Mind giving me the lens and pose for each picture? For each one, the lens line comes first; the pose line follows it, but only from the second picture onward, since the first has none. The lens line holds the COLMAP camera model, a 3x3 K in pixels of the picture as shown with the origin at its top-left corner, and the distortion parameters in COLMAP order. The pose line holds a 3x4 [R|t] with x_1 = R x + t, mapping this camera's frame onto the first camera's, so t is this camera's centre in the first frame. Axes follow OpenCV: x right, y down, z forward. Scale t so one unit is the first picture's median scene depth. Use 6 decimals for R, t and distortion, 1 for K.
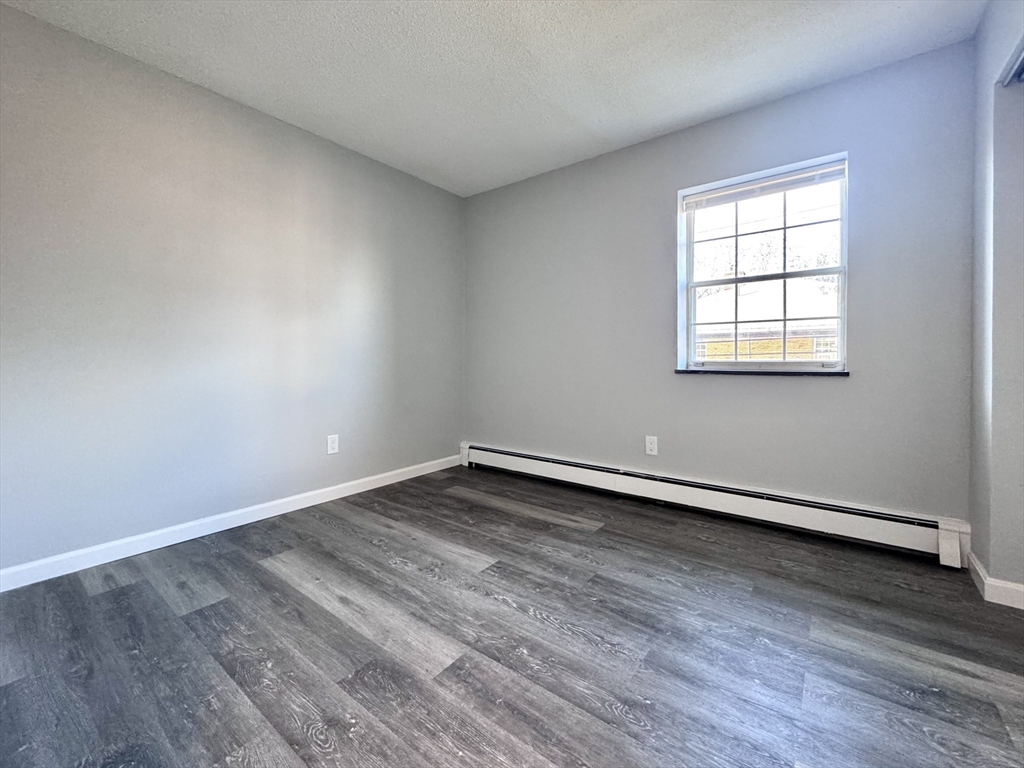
lens RADIAL K [[428.7, 0, 512.2], [0, 428.7, 362.8], [0, 0, 1]] dist [0.000220, -0.000062]
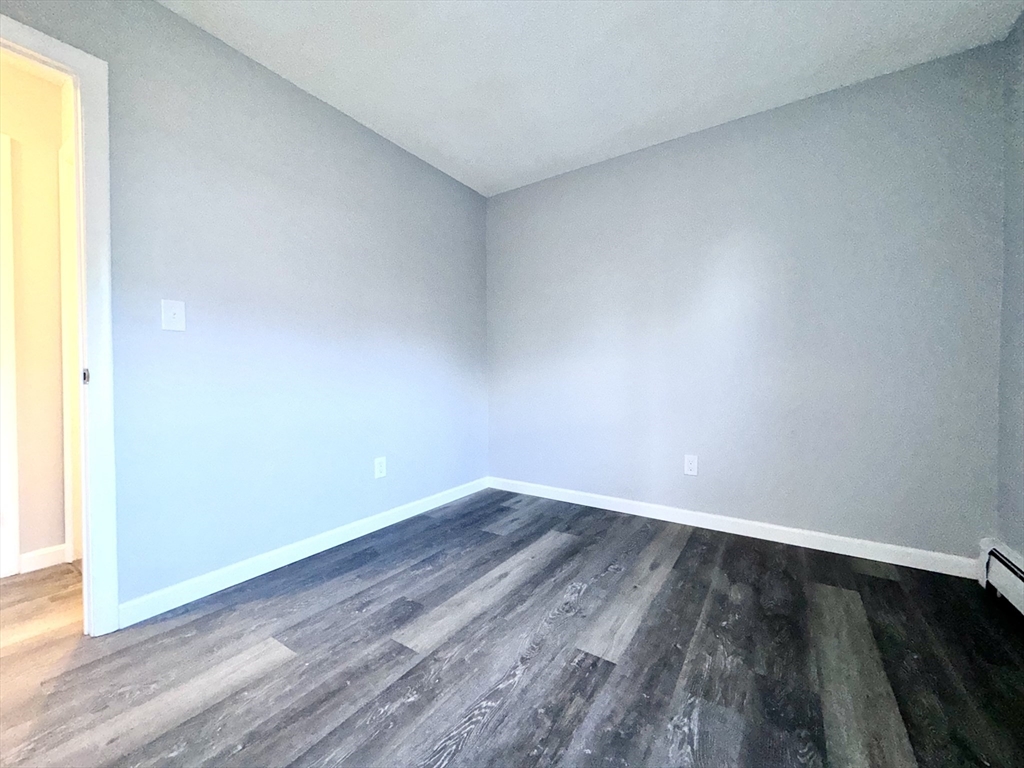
lens RADIAL K [[406.8, 0, 512.0], [0, 406.8, 384.0], [0, 0, 1]] dist [-0.000010, -0.000314]
pose [[0.063026, 0.018119, -0.997847, 0.626040], [-0.010641, 0.999791, 0.017482, 0.008447], [0.997955, 0.009516, 0.063206, 0.834435]]
